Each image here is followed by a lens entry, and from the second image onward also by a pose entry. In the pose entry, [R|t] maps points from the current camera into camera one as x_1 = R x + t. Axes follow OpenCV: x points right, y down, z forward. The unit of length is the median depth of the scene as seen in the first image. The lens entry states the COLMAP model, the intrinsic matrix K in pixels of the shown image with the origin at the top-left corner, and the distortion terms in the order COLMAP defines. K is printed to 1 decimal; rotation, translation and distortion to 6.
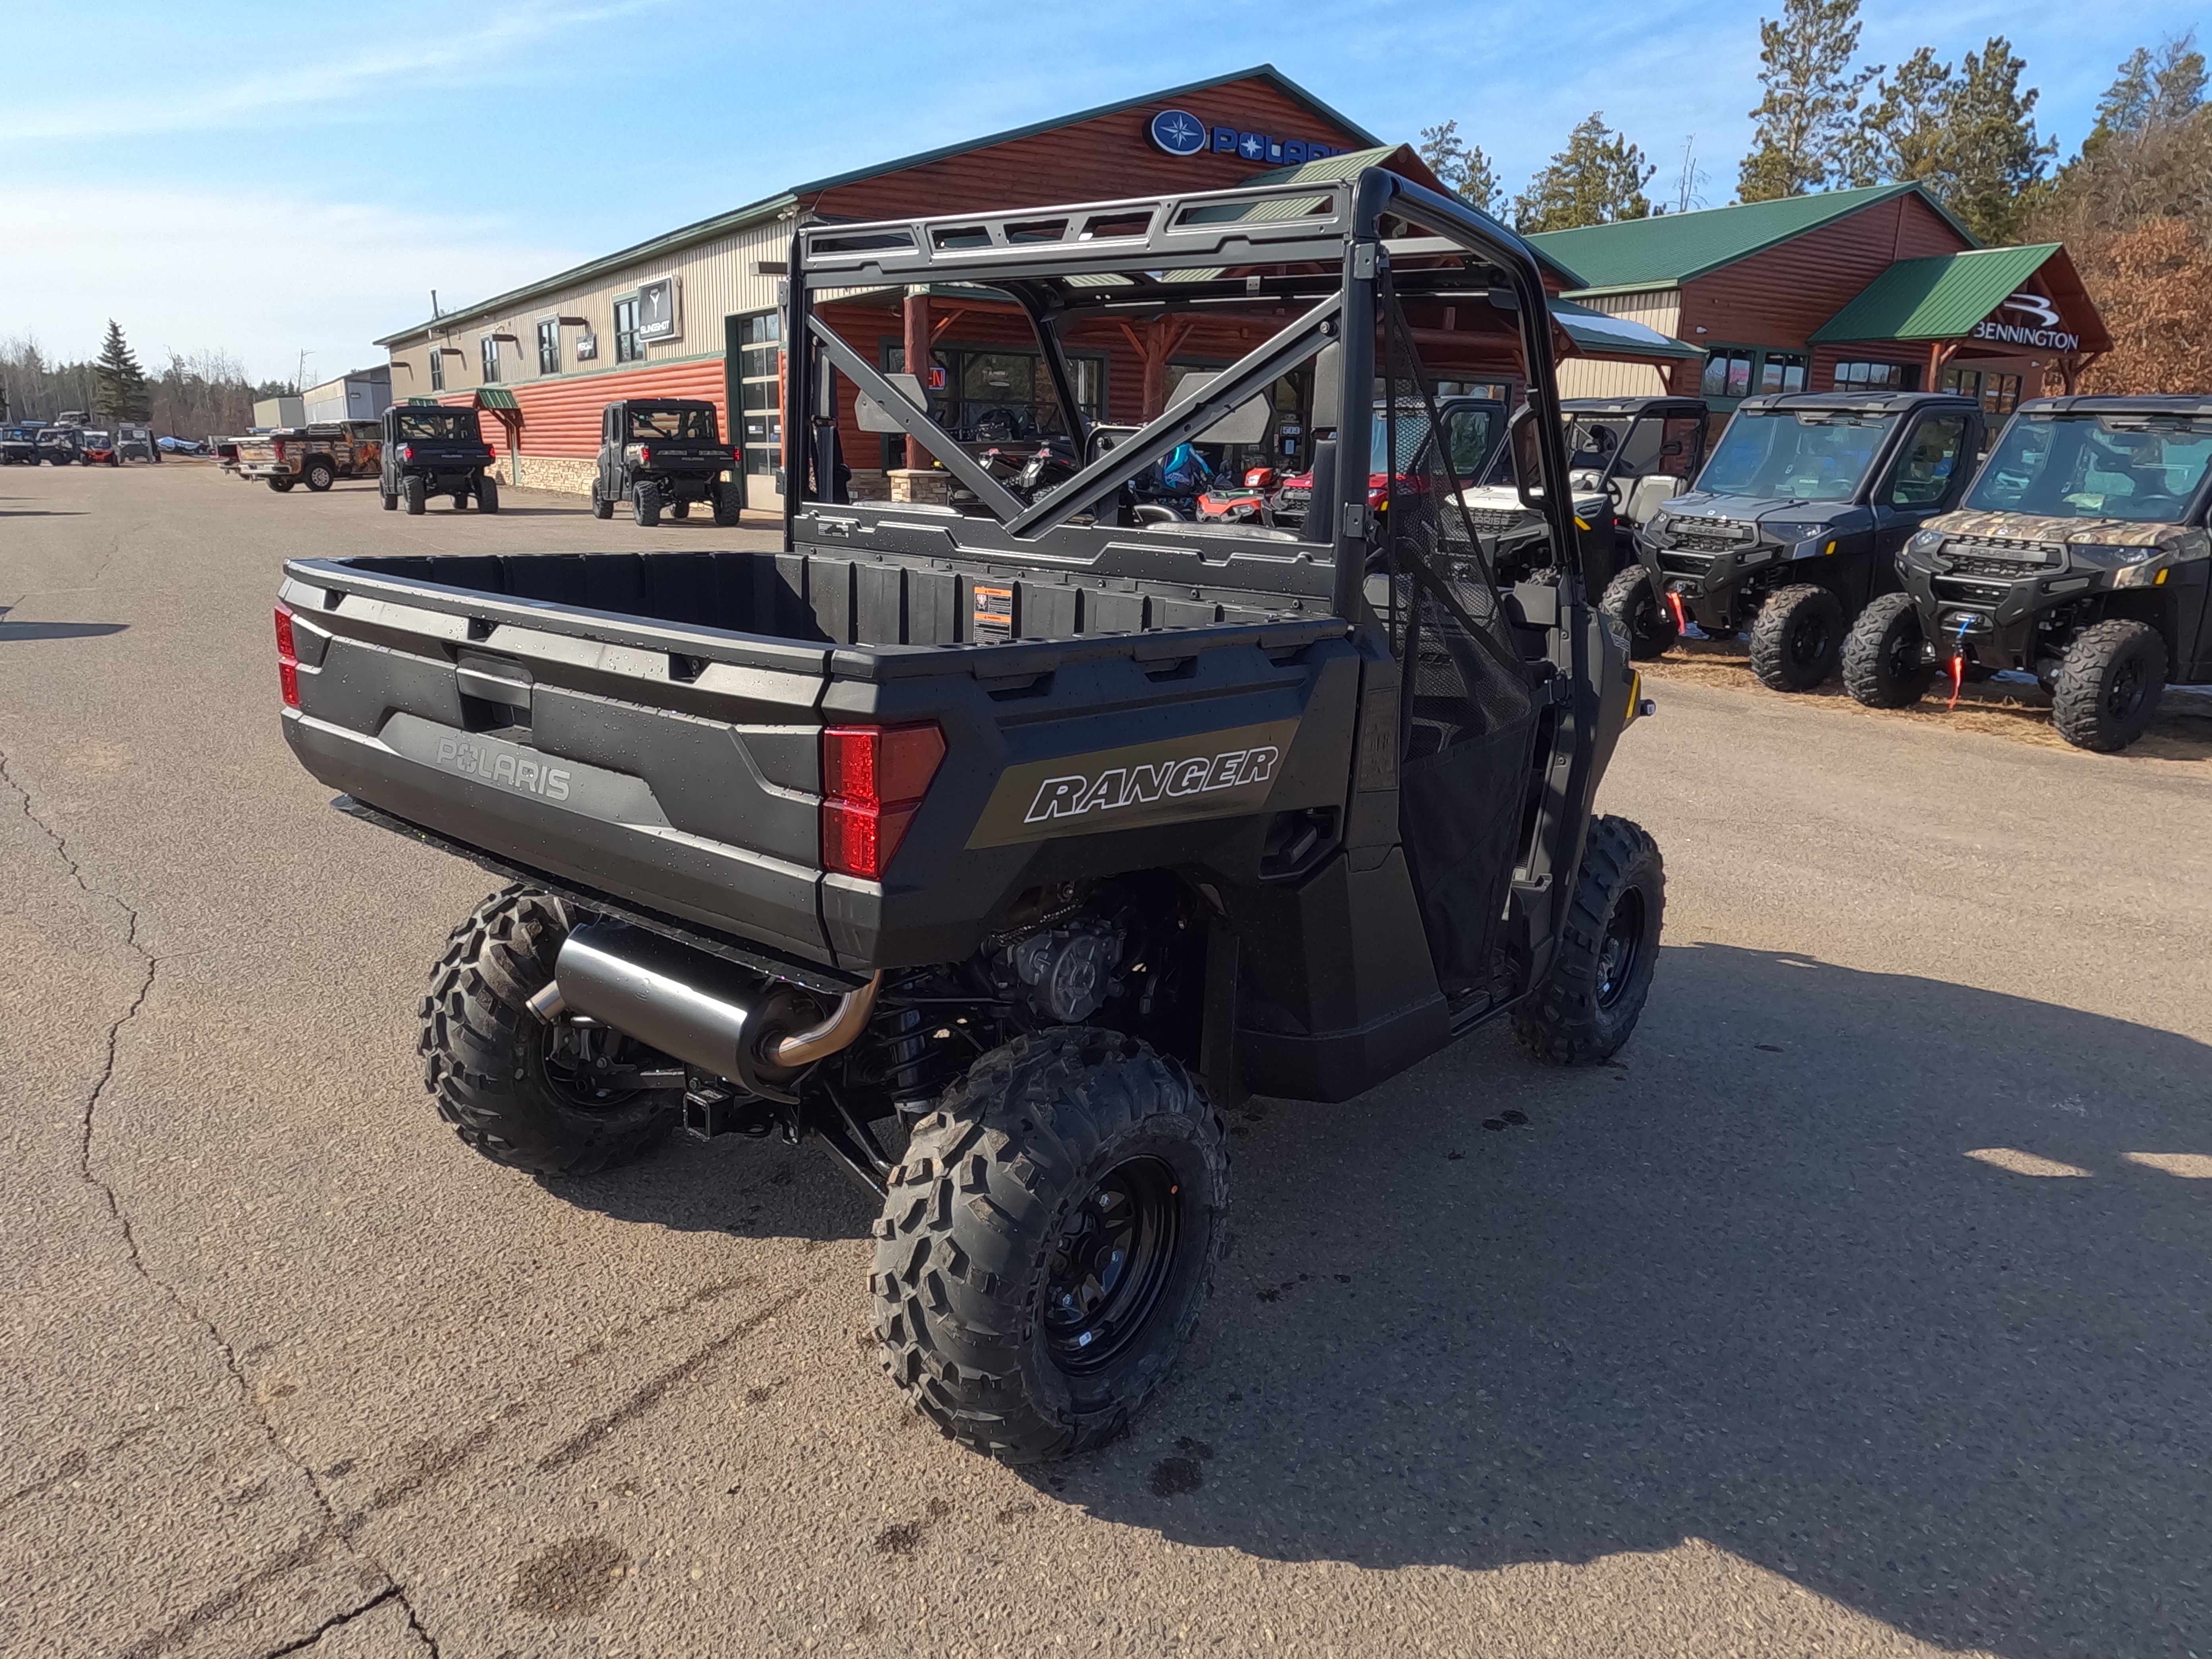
lens RADIAL K [[1495.5, 0, 1106.0], [0, 1495.5, 829.5], [0, 0, 1]] dist [-0.008457, 0.005607]
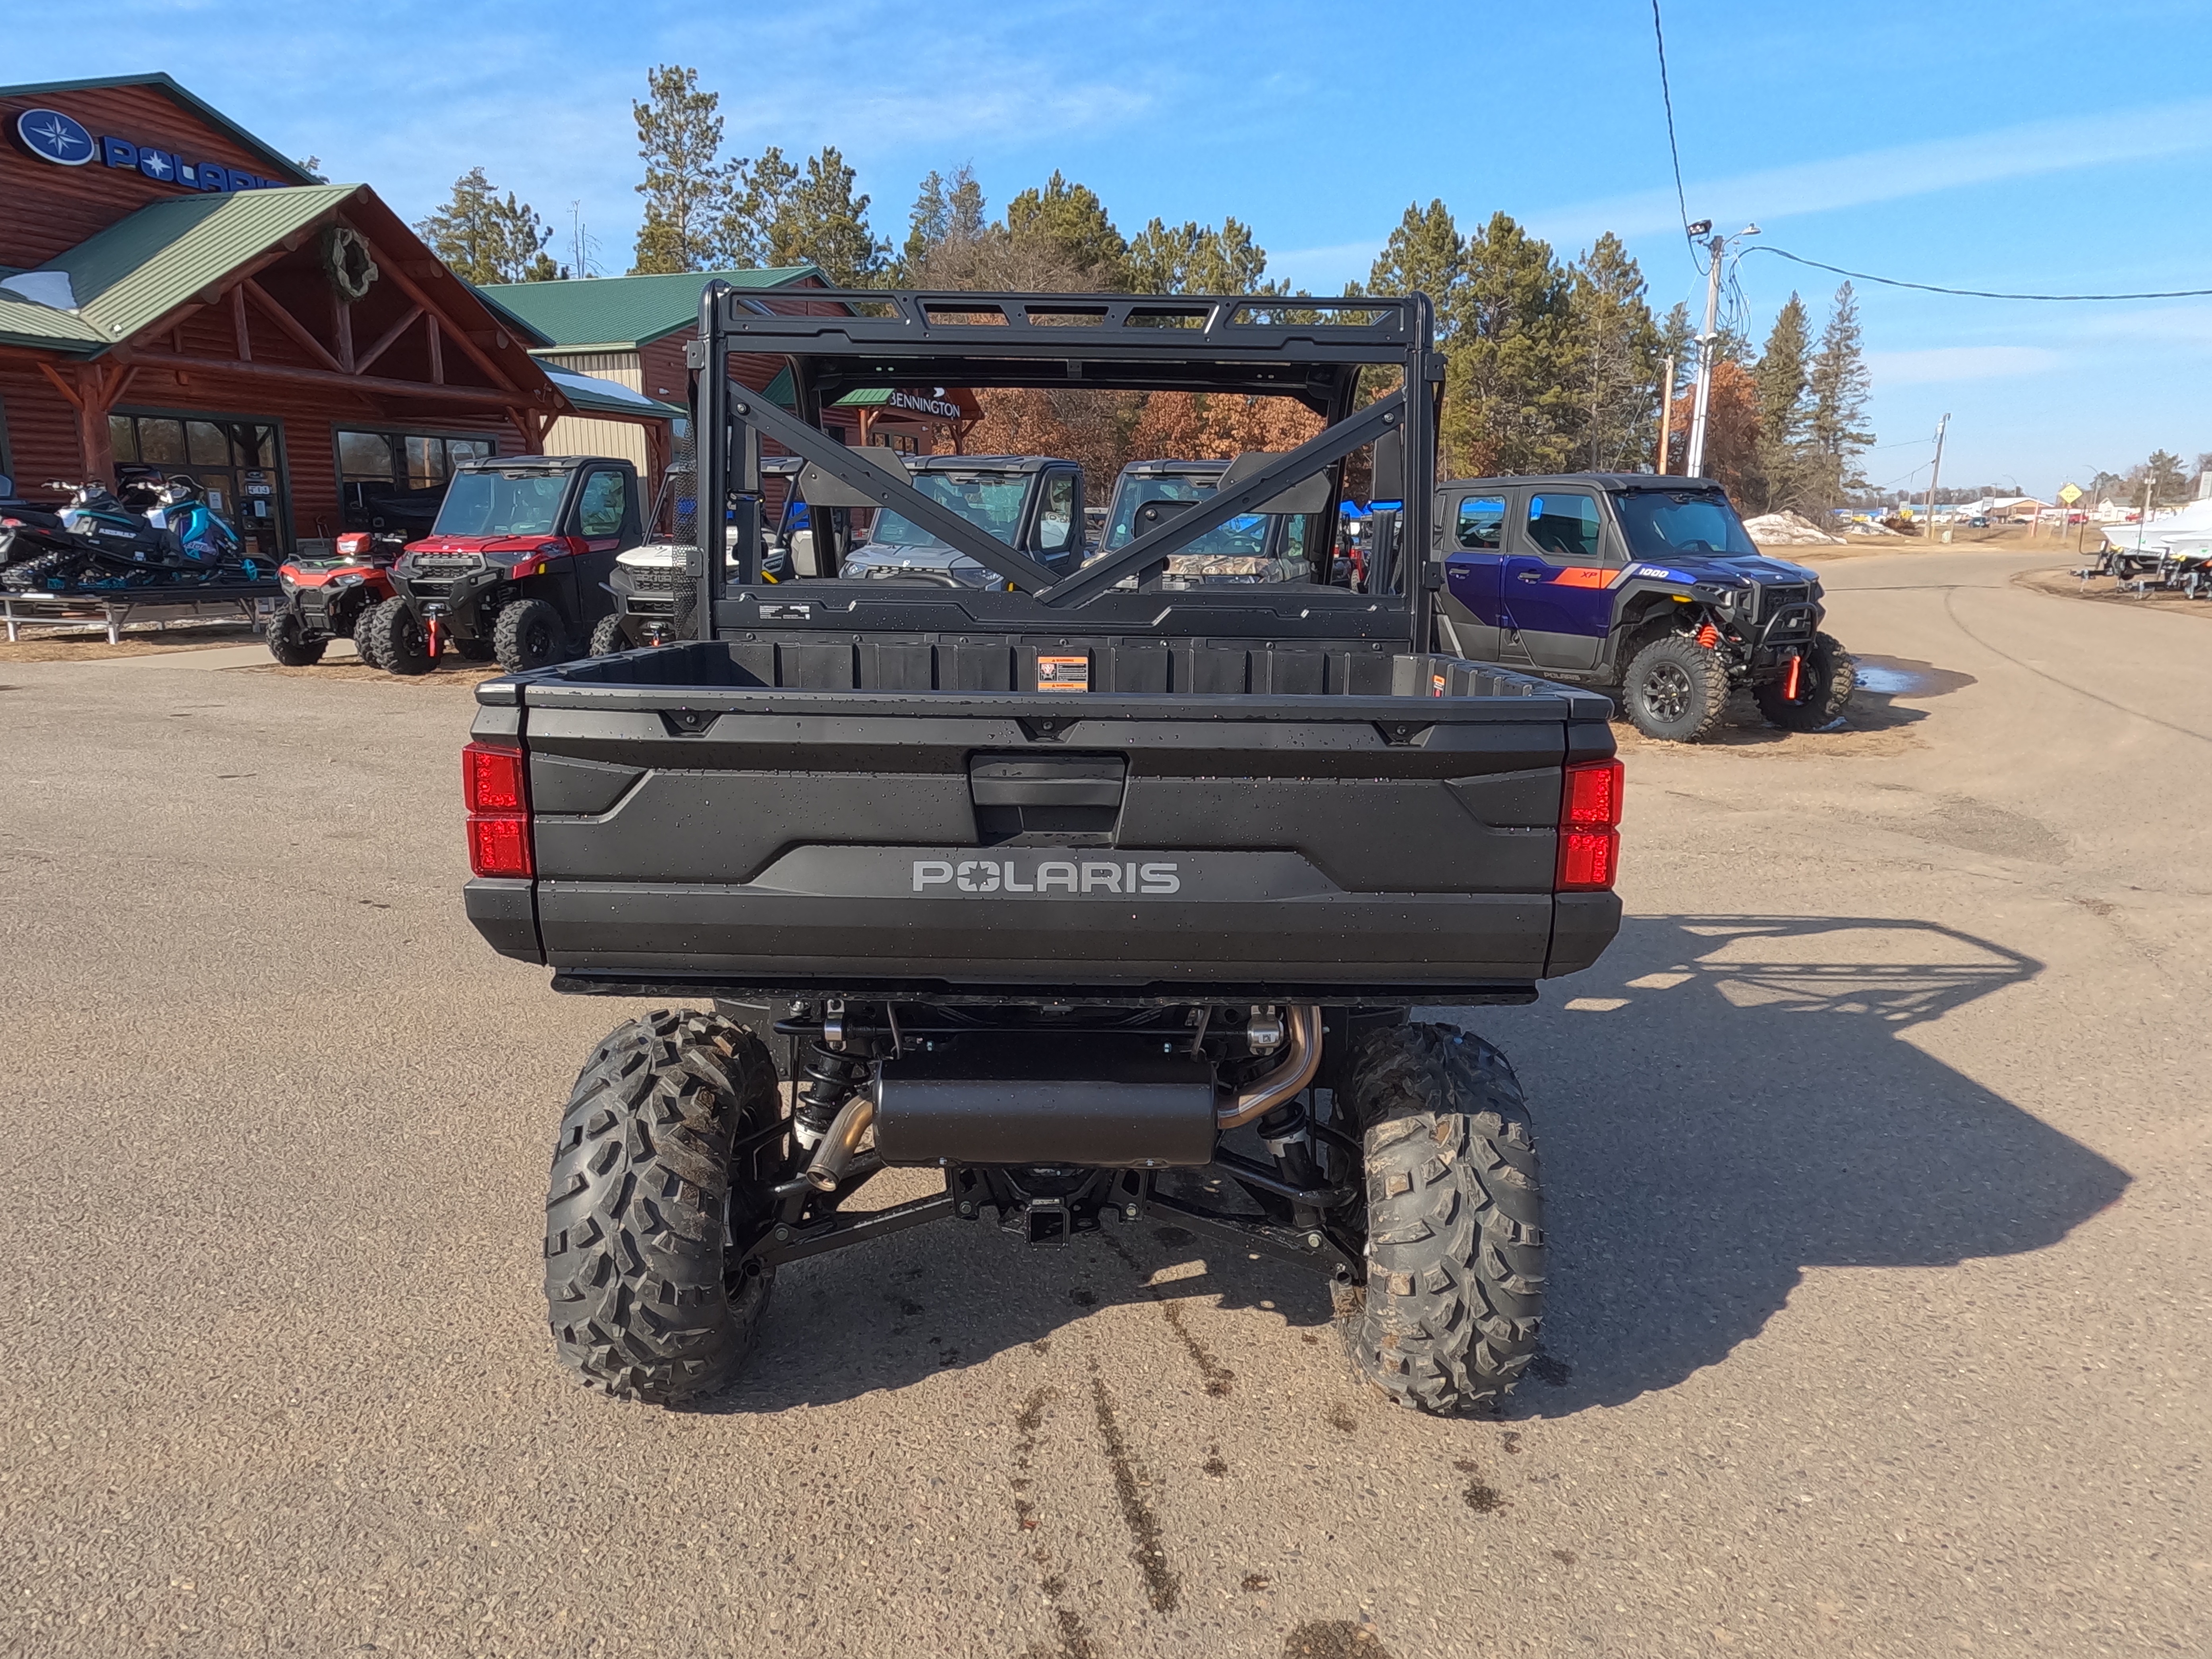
lens RADIAL K [[1495.5, 0, 1106.0], [0, 1495.5, 829.5], [0, 0, 1]] dist [-0.008457, 0.005607]
pose [[0.768810, -0.148301, 0.622044, -0.060368], [0.169871, 0.985151, 0.024918, -0.005554], [-0.616503, 0.086510, 0.782586, 0.016275]]
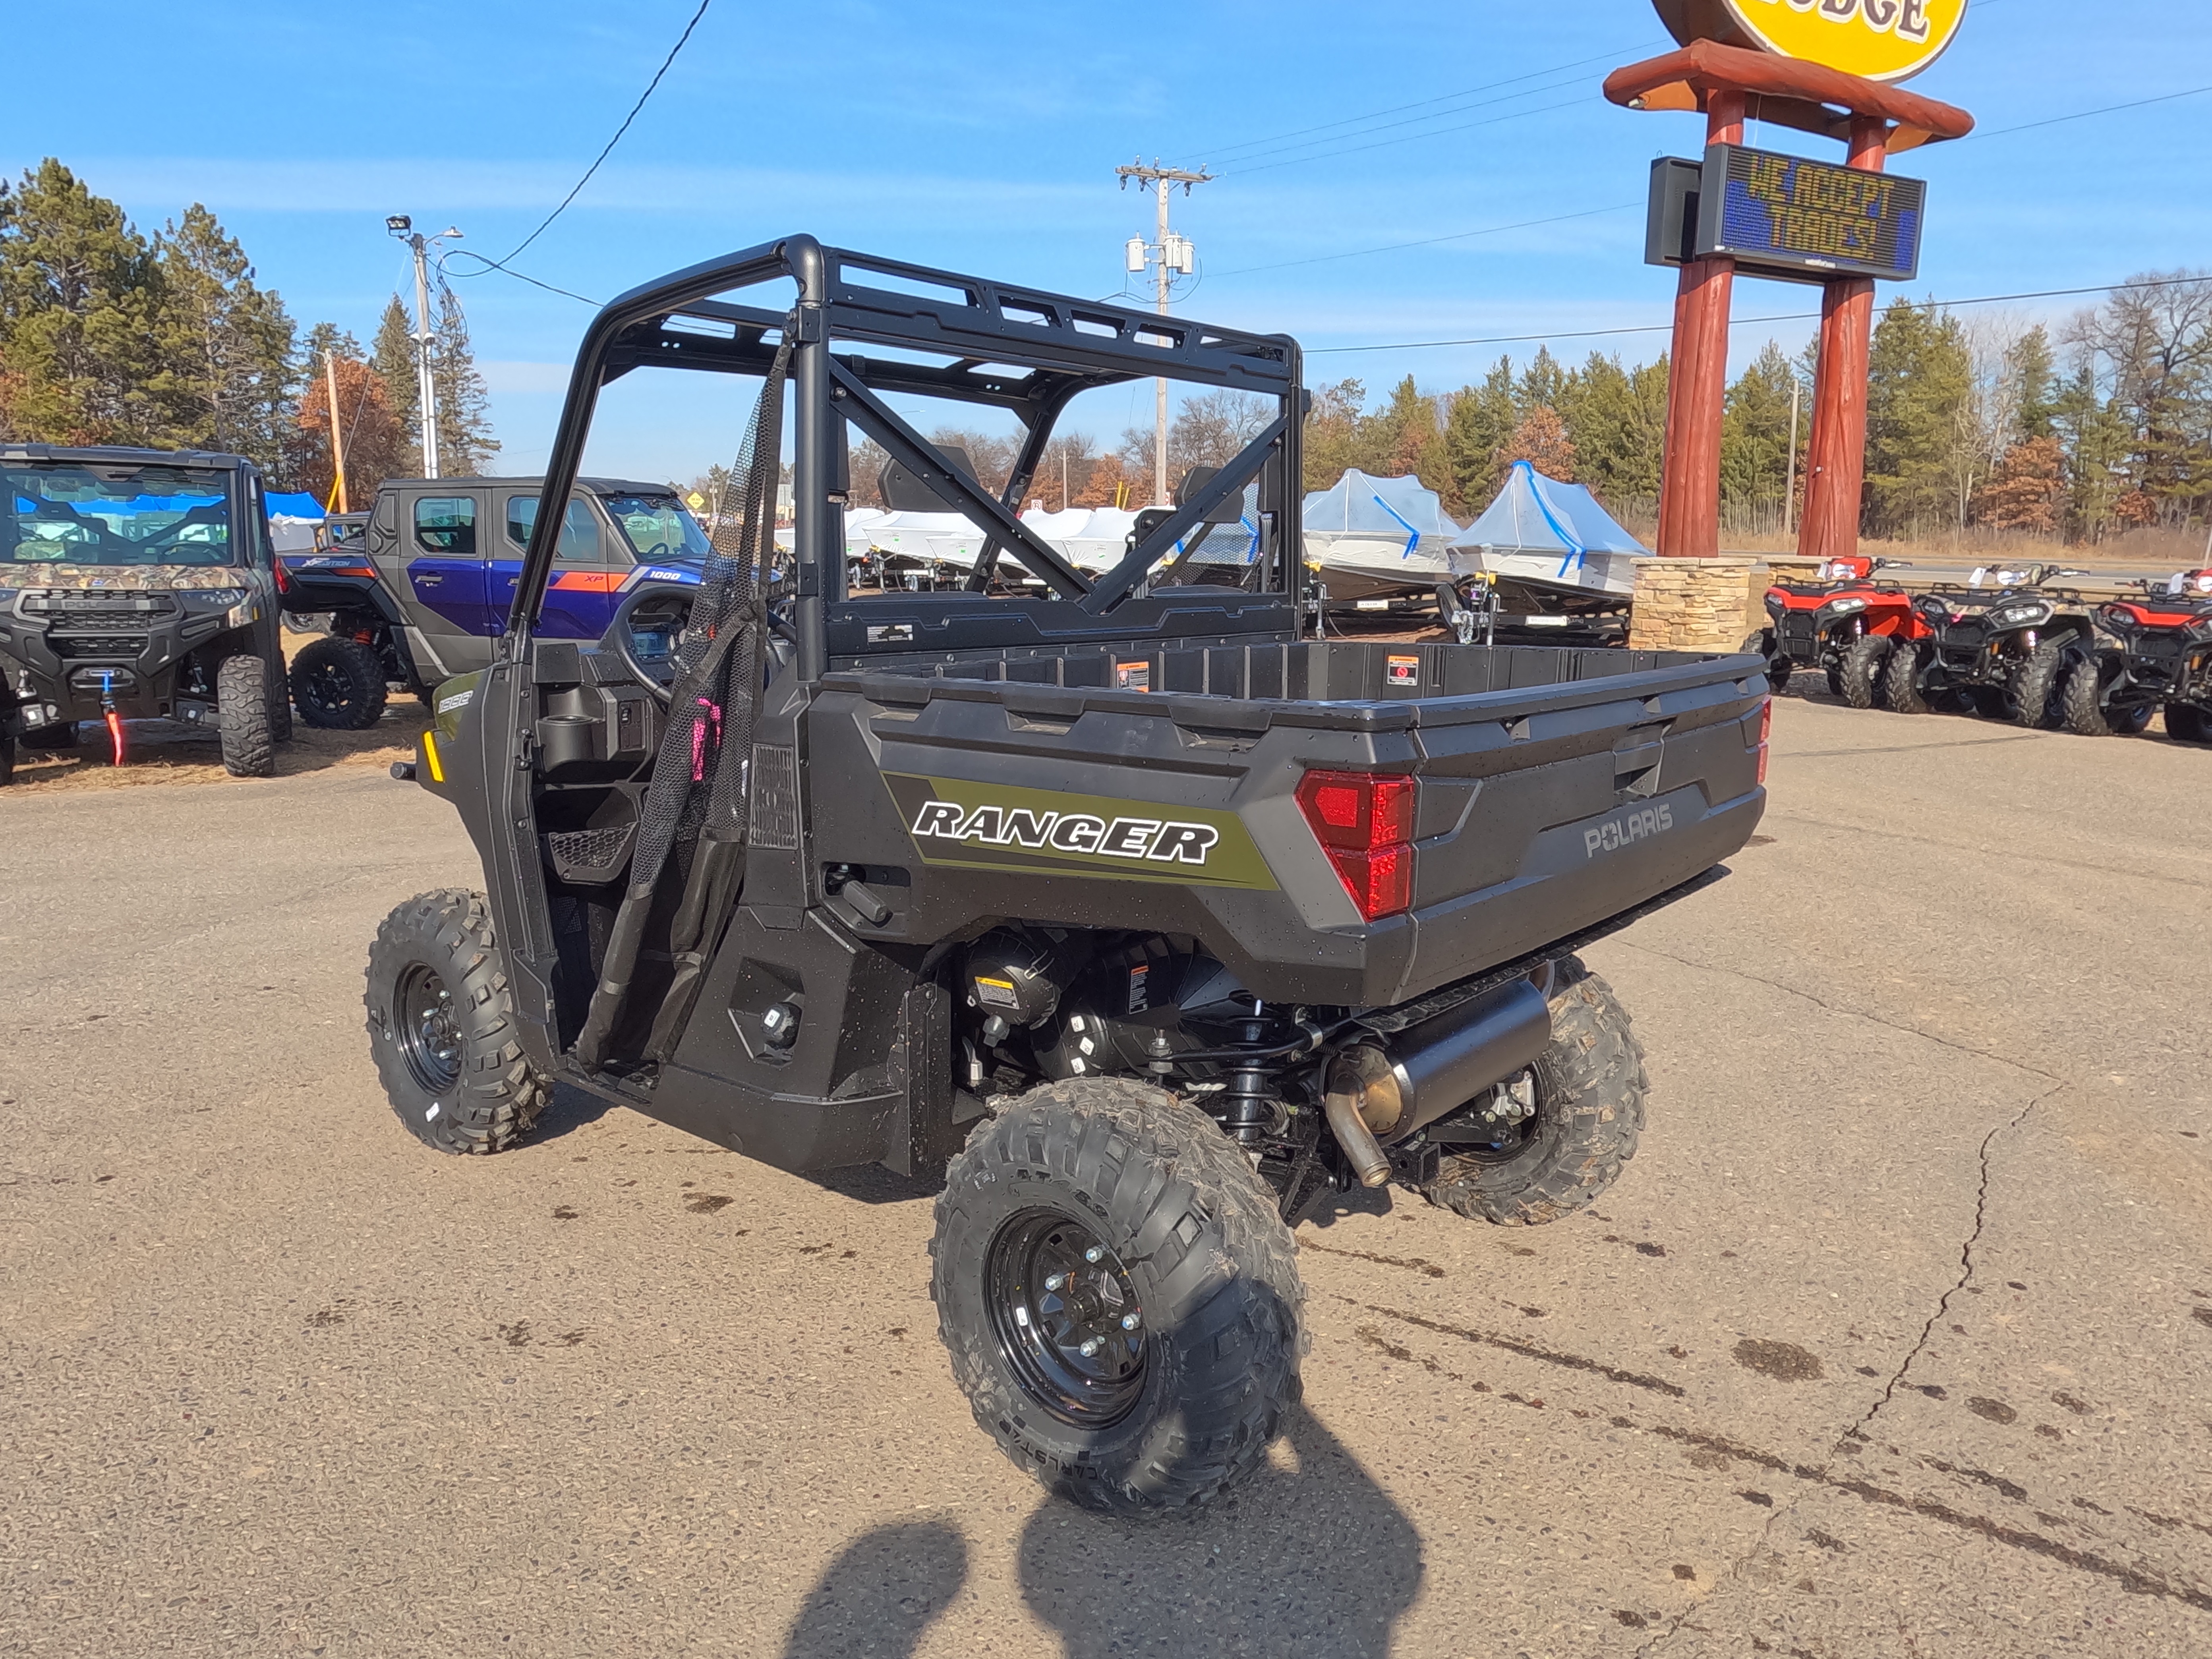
lens RADIAL K [[1495.5, 0, 1106.0], [0, 1495.5, 829.5], [0, 0, 1]] dist [-0.008457, 0.005607]
pose [[0.013901, -0.217142, 0.976041, -0.095047], [0.237733, 0.948862, 0.207709, -0.023134], [-0.971231, 0.229150, 0.064812, 0.083321]]
